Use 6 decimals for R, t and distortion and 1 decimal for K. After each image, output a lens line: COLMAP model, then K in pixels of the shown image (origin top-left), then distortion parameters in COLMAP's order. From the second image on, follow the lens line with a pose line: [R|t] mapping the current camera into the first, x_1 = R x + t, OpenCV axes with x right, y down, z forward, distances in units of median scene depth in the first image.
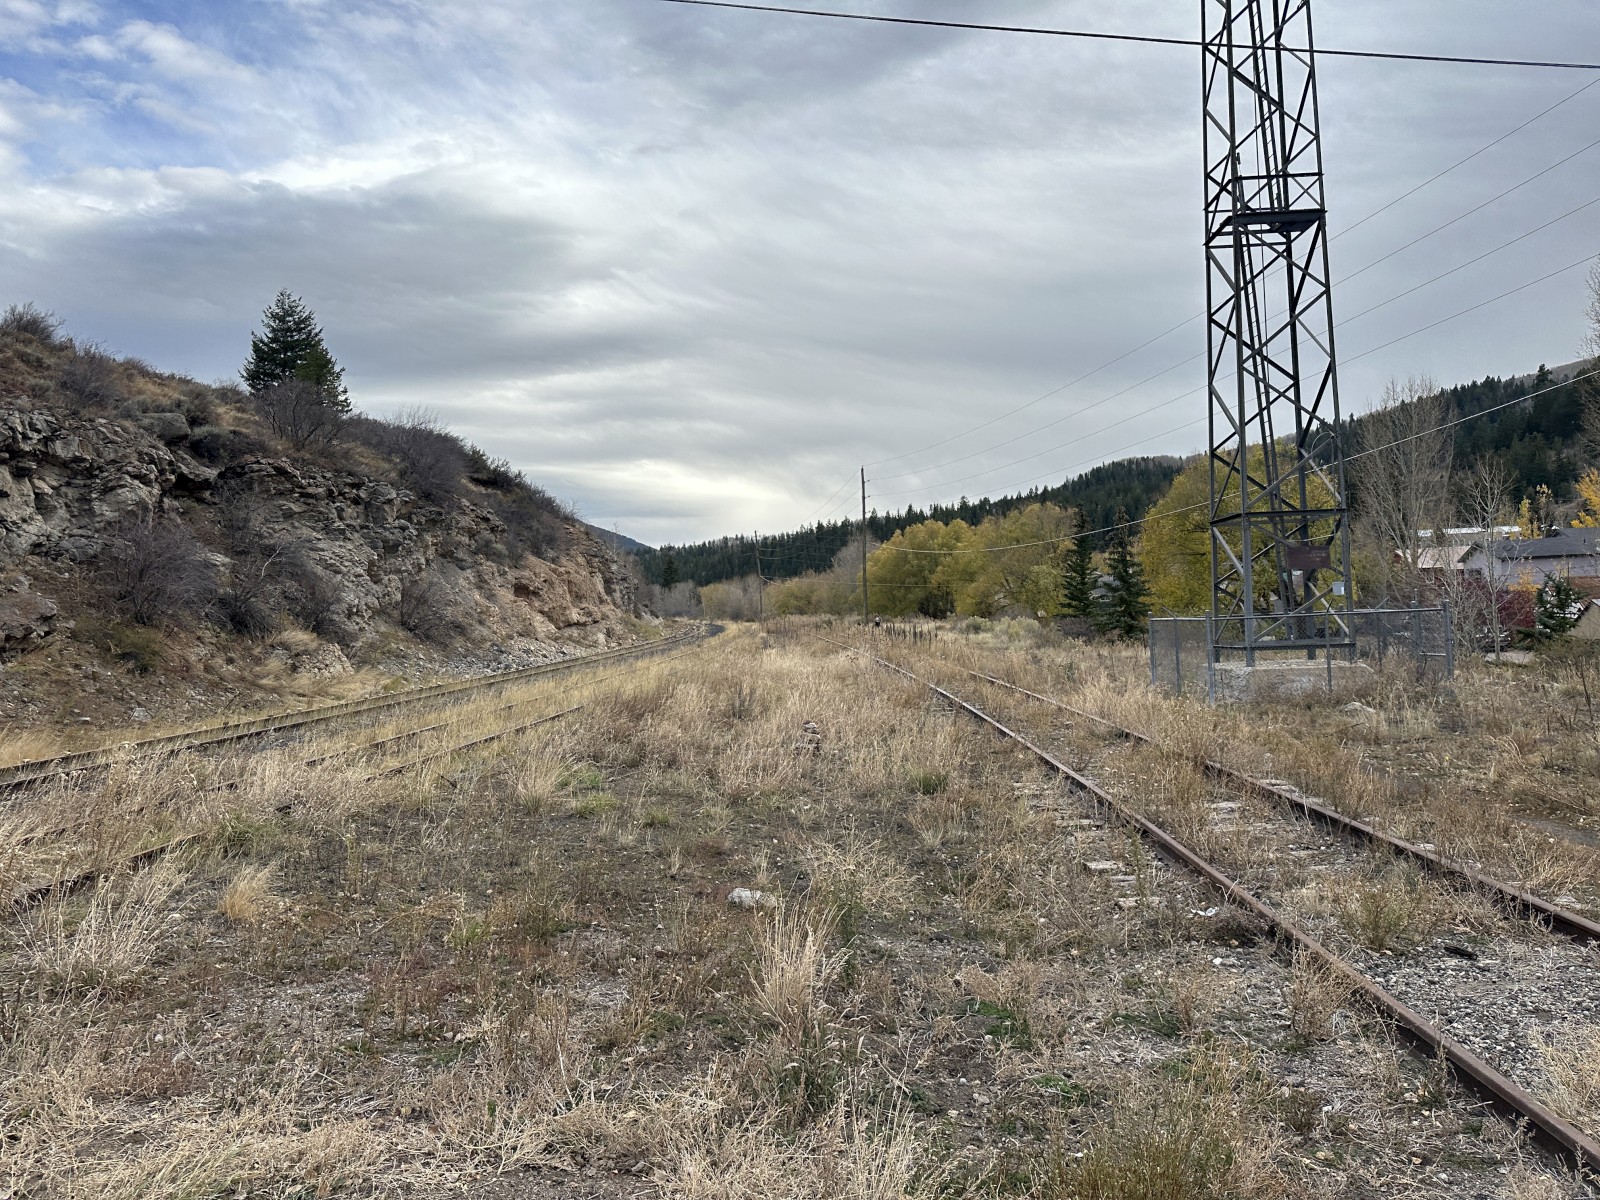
lens RADIAL K [[1065.2, 0, 800.0], [0, 1065.2, 600.0], [0, 0, 1]] dist [-0.033971, -0.003067]
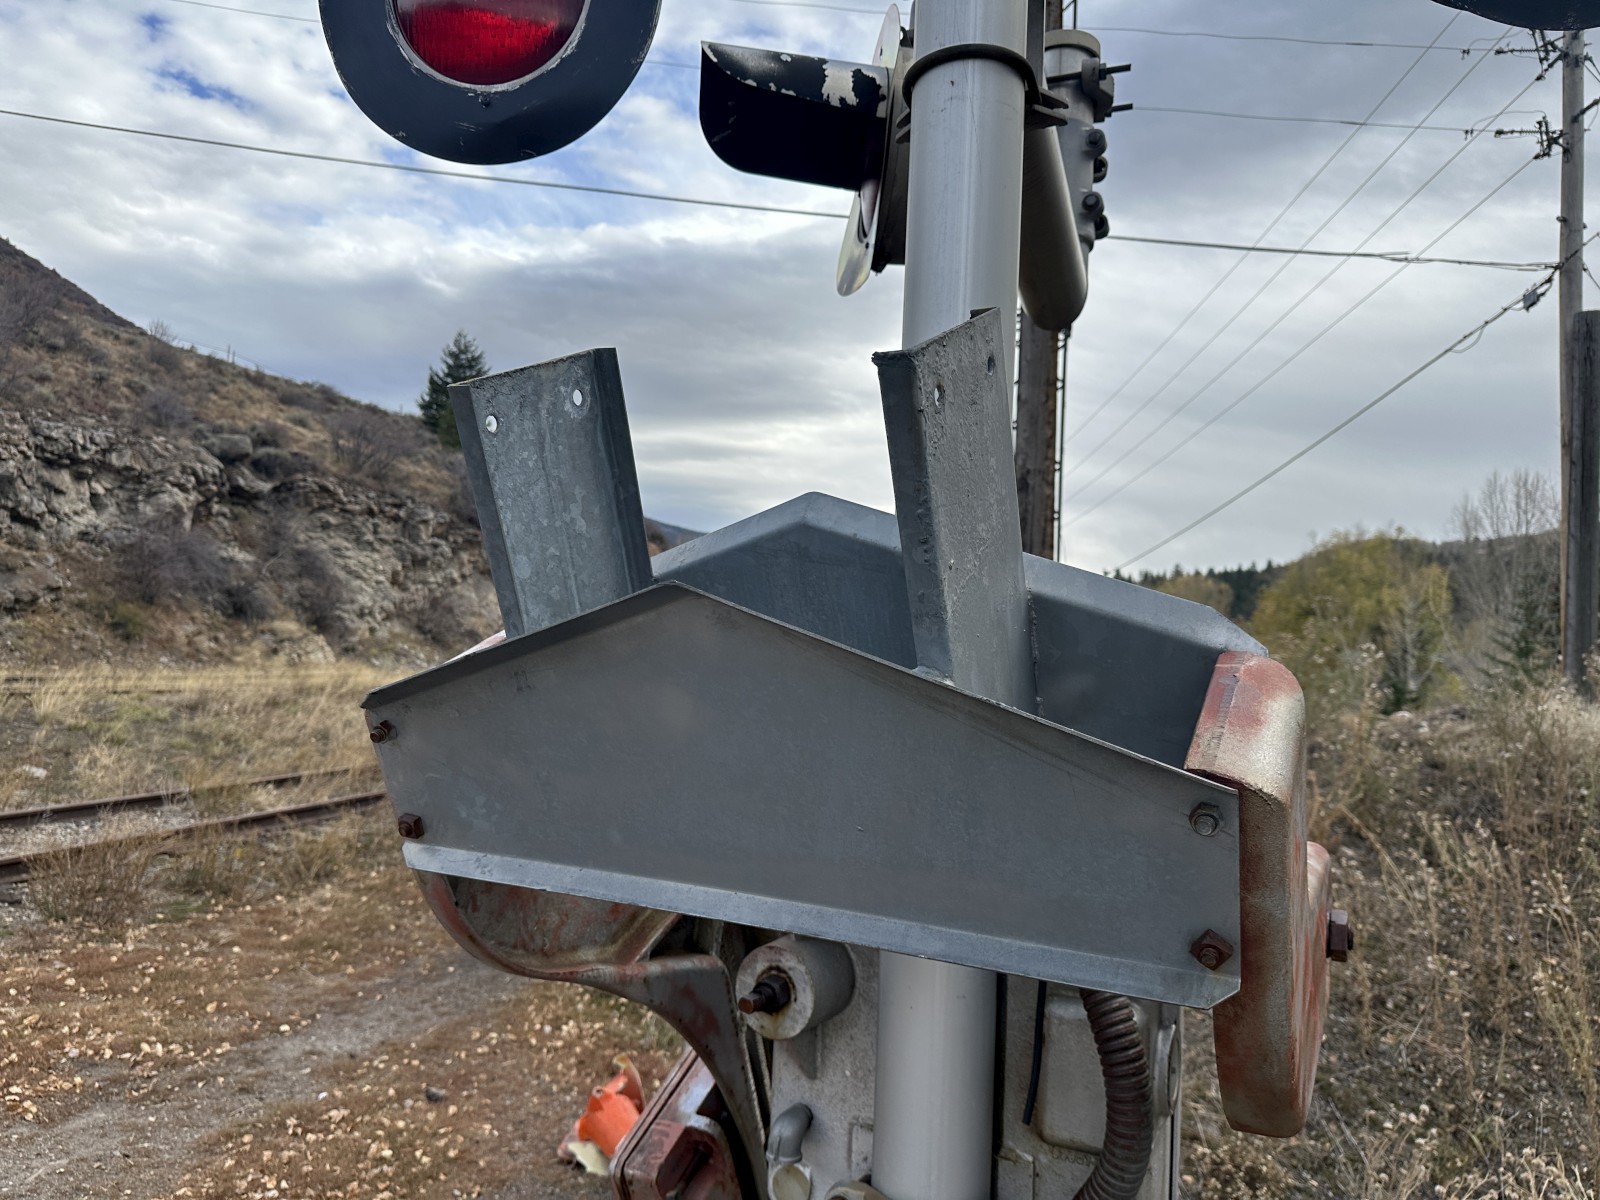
lens RADIAL K [[1065.2, 0, 800.0], [0, 1065.2, 600.0], [0, 0, 1]] dist [-0.033971, -0.003067]
pose [[0.976551, 0.082619, -0.198803, 0.305222], [-0.091457, 0.995170, -0.035677, -0.004947], [0.194895, 0.053022, 0.979390, -0.057404]]
